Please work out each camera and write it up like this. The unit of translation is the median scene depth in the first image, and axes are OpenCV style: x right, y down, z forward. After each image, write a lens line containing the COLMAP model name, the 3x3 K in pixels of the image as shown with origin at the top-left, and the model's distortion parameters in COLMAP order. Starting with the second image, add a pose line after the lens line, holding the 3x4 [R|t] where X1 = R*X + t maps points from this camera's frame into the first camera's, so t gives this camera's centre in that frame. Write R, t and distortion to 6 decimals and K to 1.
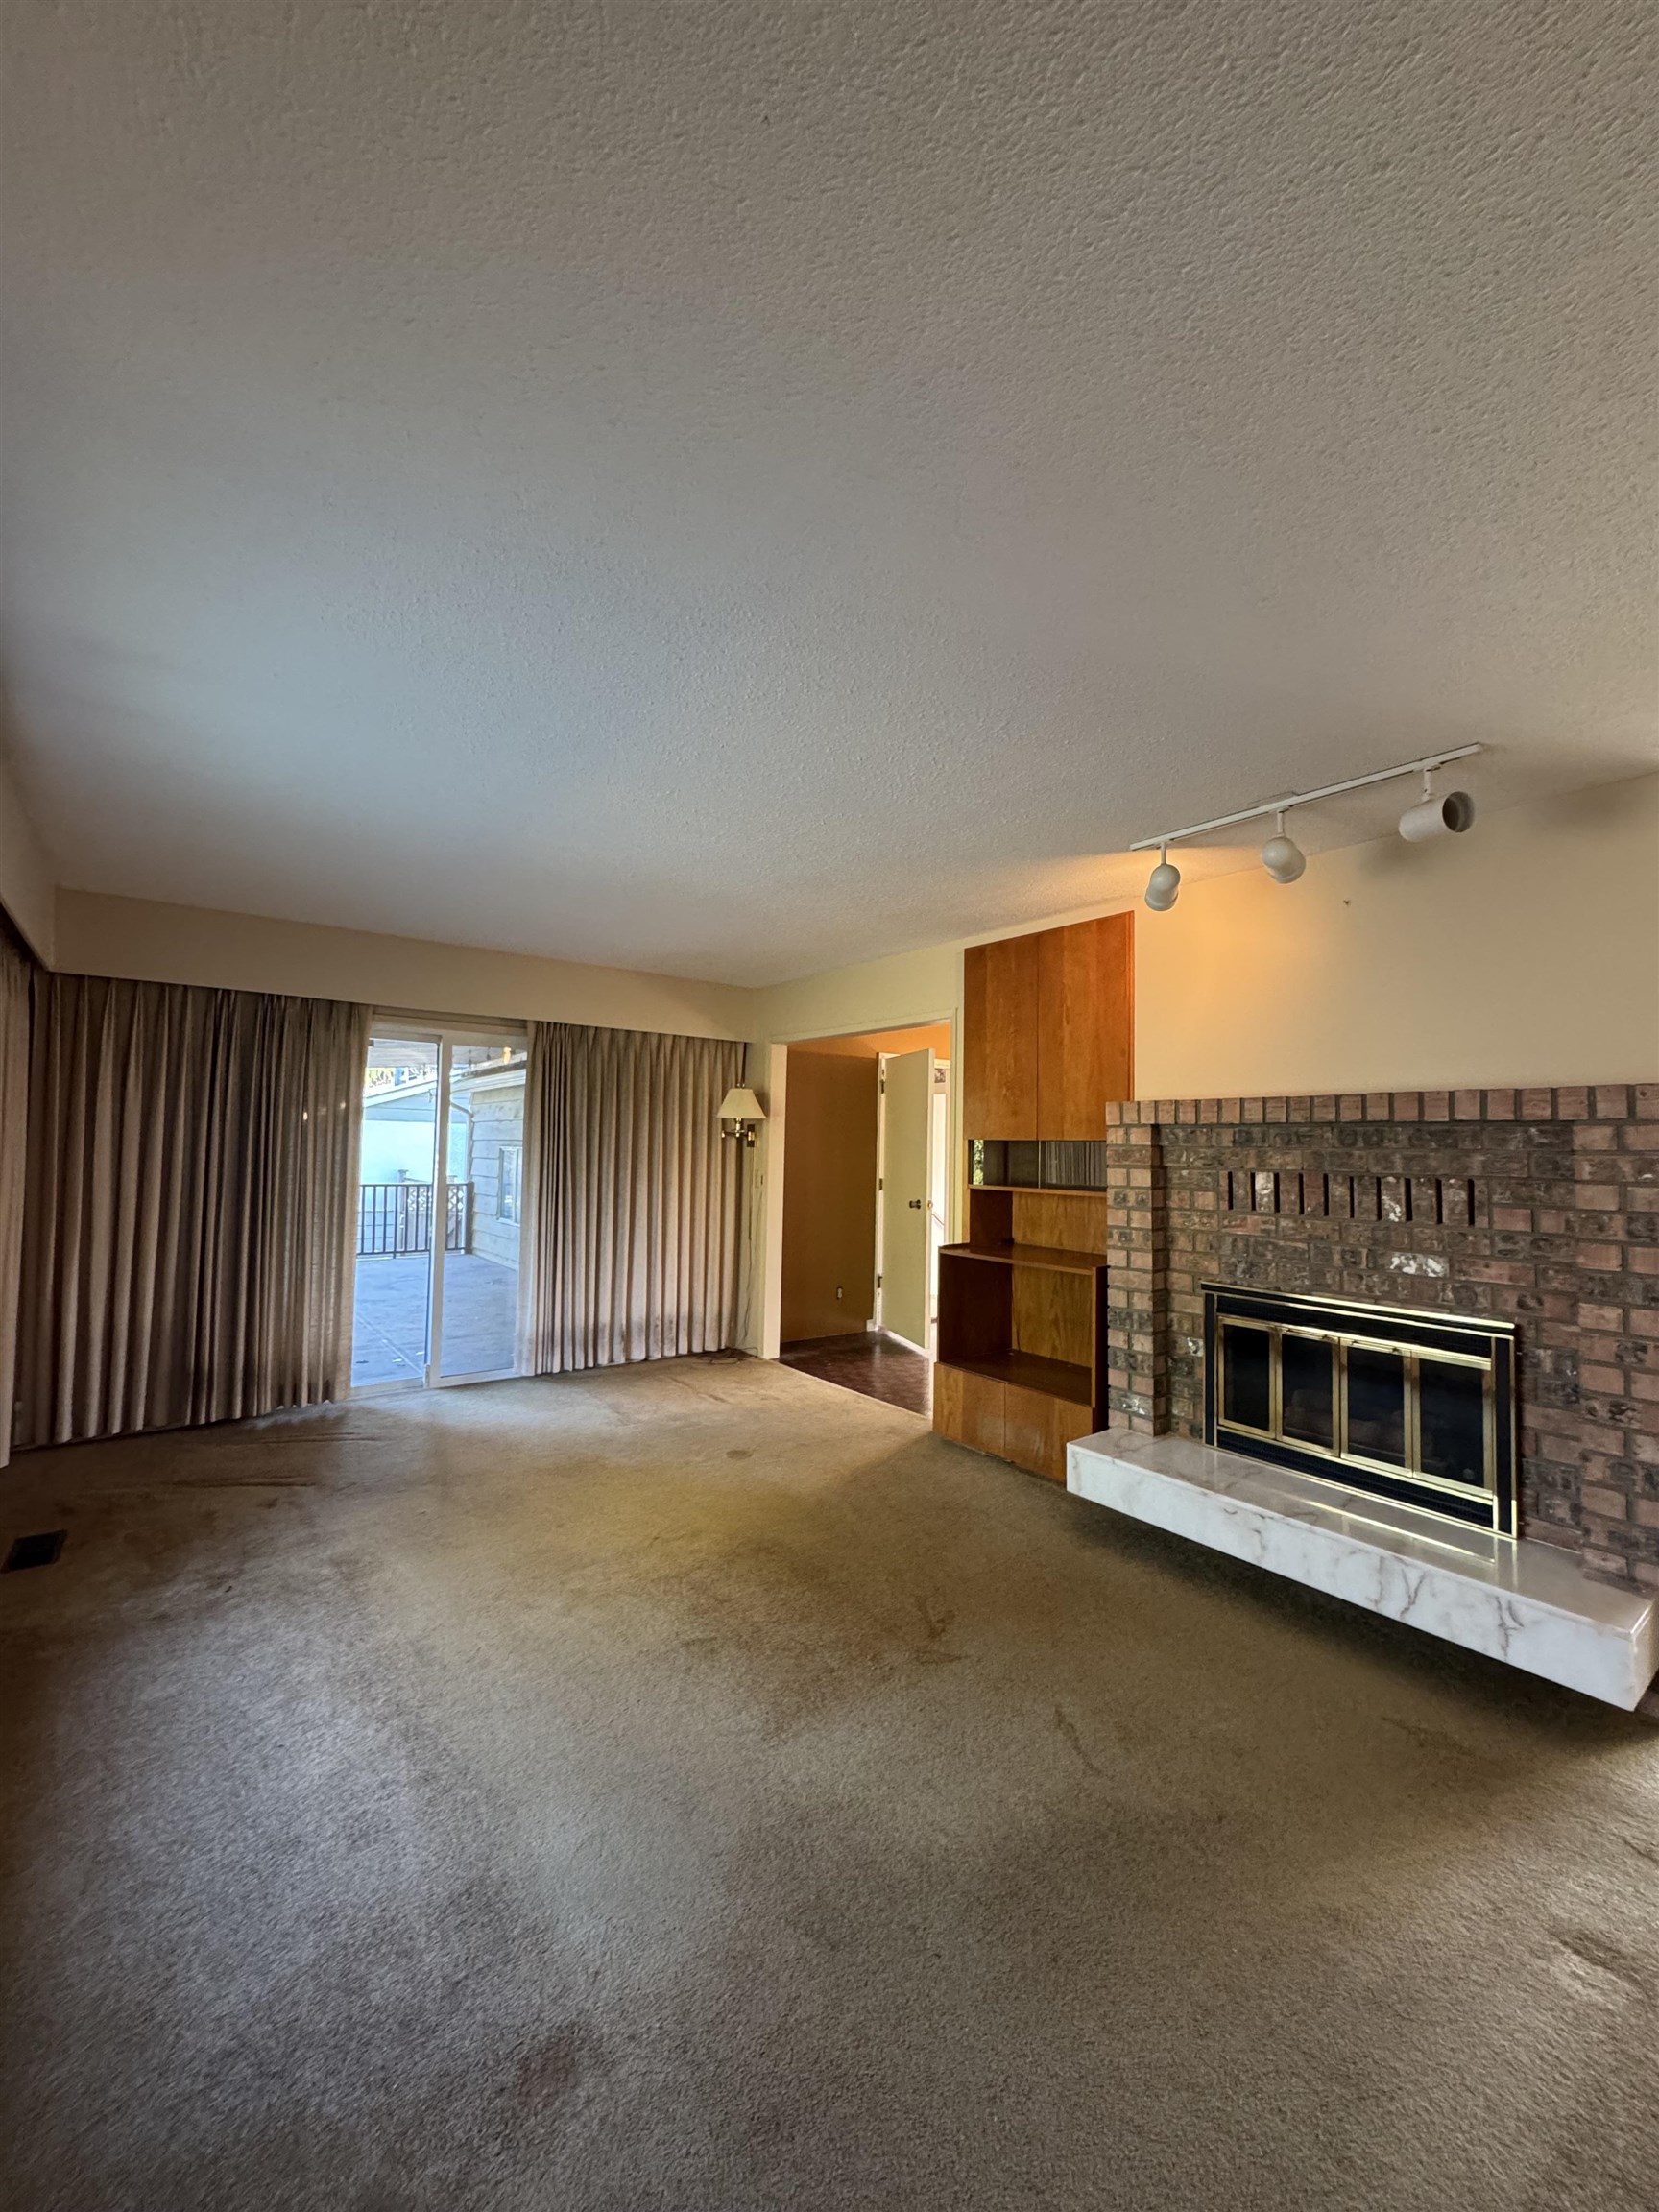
lens RADIAL K [[880.9, 0, 828.0], [0, 880.9, 1109.0], [0, 0, 1]] dist [-0.003622, 0.000425]
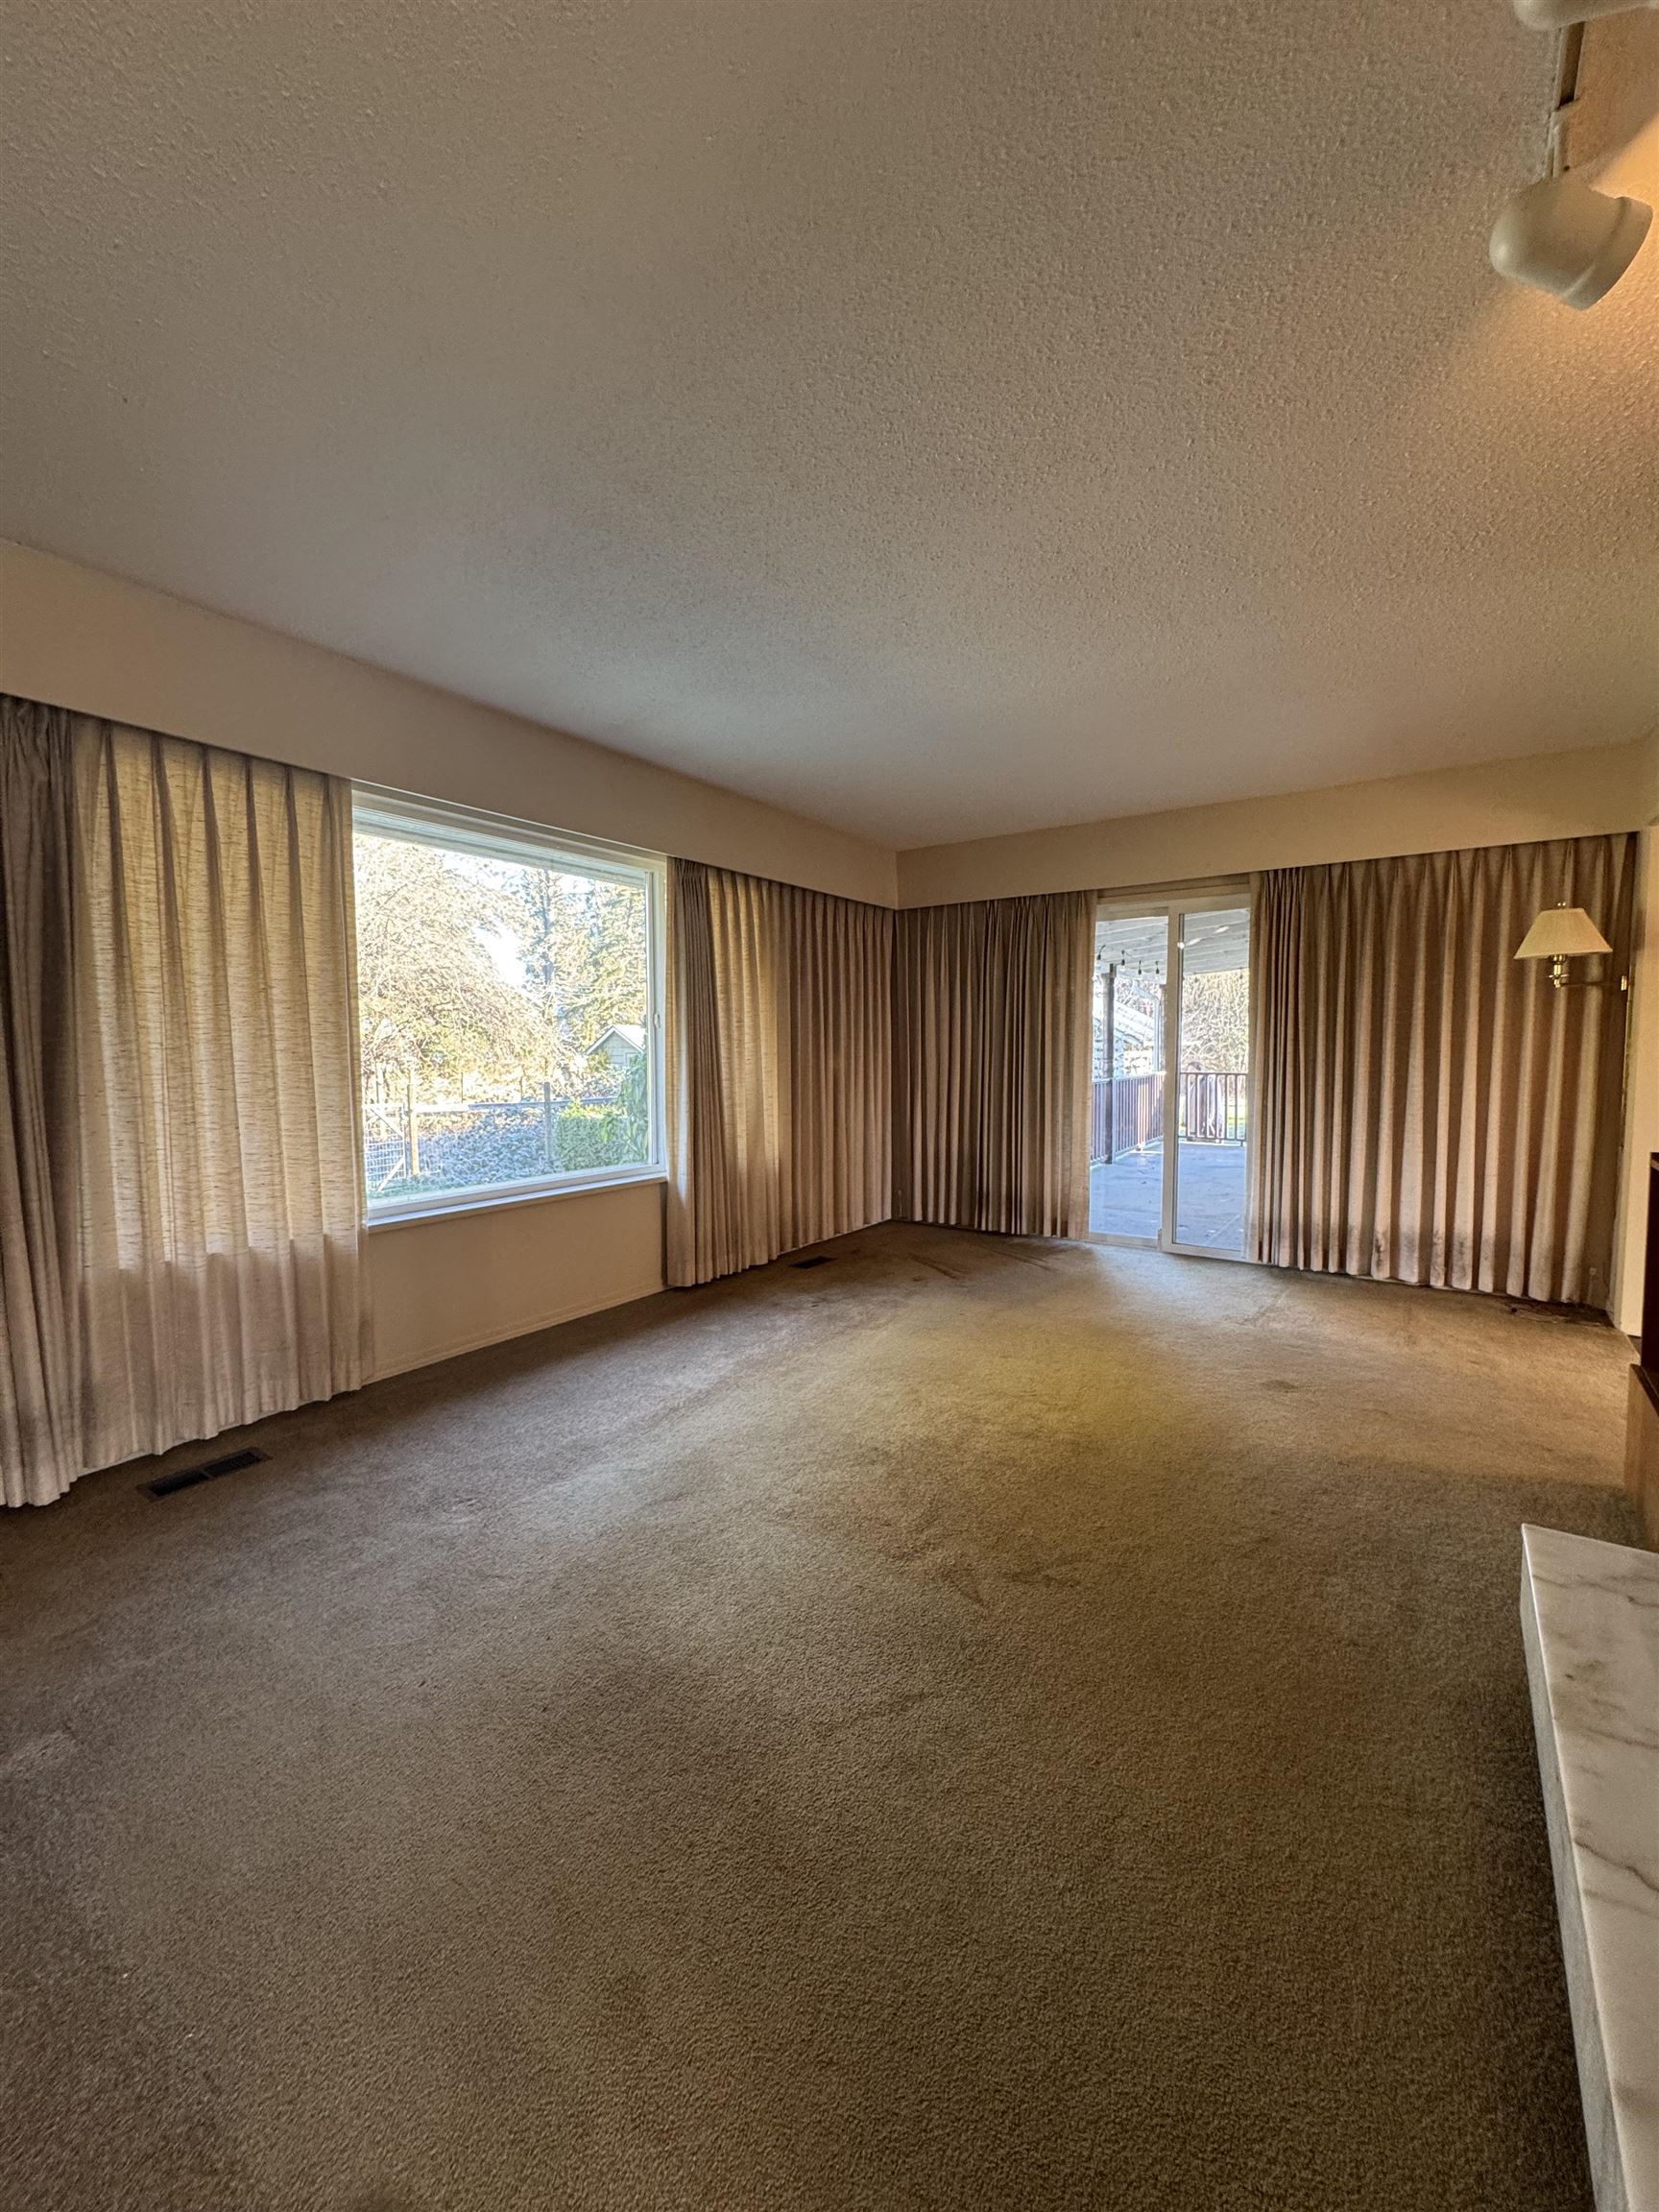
lens RADIAL K [[880.9, 0, 827.5], [0, 880.9, 1109.2], [0, 0, 1]] dist [-0.003622, 0.000425]
pose [[0.305918, 0.050581, -0.950713, 0.441873], [0.052618, 0.996163, 0.069930, 0.061170], [0.950603, -0.071418, 0.302083, 0.345782]]
